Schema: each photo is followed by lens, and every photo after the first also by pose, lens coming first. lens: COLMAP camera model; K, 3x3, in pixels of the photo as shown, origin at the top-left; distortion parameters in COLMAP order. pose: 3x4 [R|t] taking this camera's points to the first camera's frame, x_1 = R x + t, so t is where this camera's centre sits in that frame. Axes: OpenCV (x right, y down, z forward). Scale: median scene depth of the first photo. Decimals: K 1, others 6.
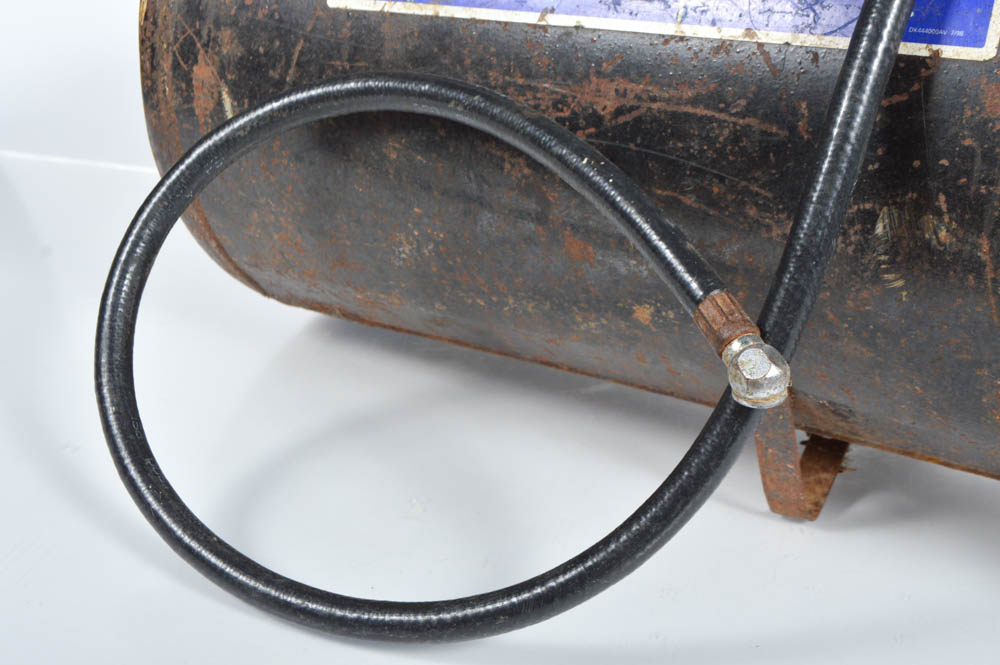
lens RADIAL K [[1419.1, 0, 500.0], [0, 1419.1, 332.5], [0, 0, 1]] dist [-0.038678, 0.005875]
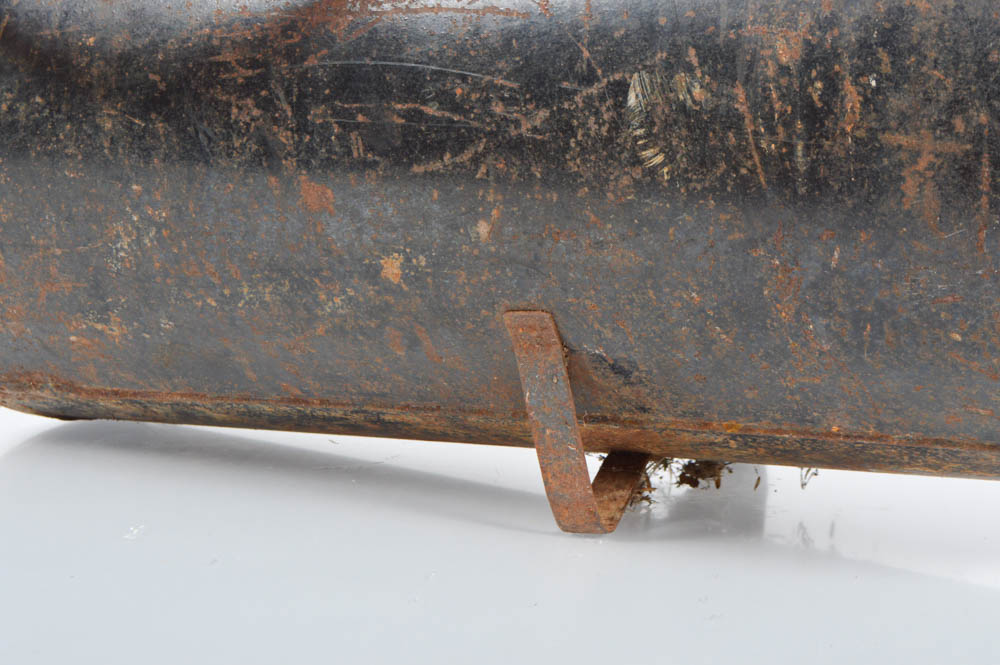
lens RADIAL K [[1722.4, 0, 500.0], [0, 1722.4, 332.5], [0, 0, 1]] dist [-0.030274, 0.025596]
pose [[0.993109, -0.020499, 0.115385, 0.046628], [0.052095, 0.959175, -0.277974, 0.351176], [-0.104976, 0.282070, 0.953633, -0.016041]]
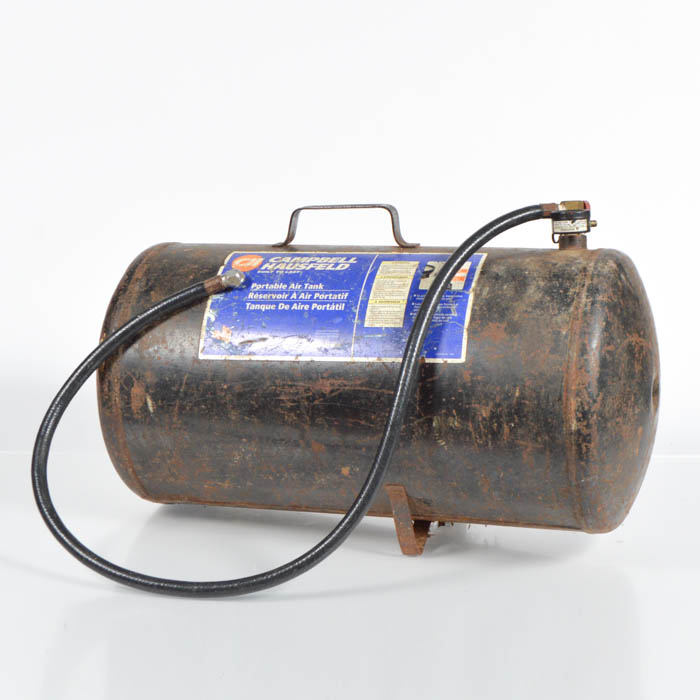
lens RADIAL K [[1599.0, 0, 350.0], [0, 1599.0, 350.0], [0, 0, 1]] dist [-0.019068, -0.068685]
pose [[0.968611, -0.077144, 0.236307, -0.579788], [0.119835, 0.977782, -0.171995, 0.283214], [-0.217788, 0.194914, 0.956335, -1.858863]]
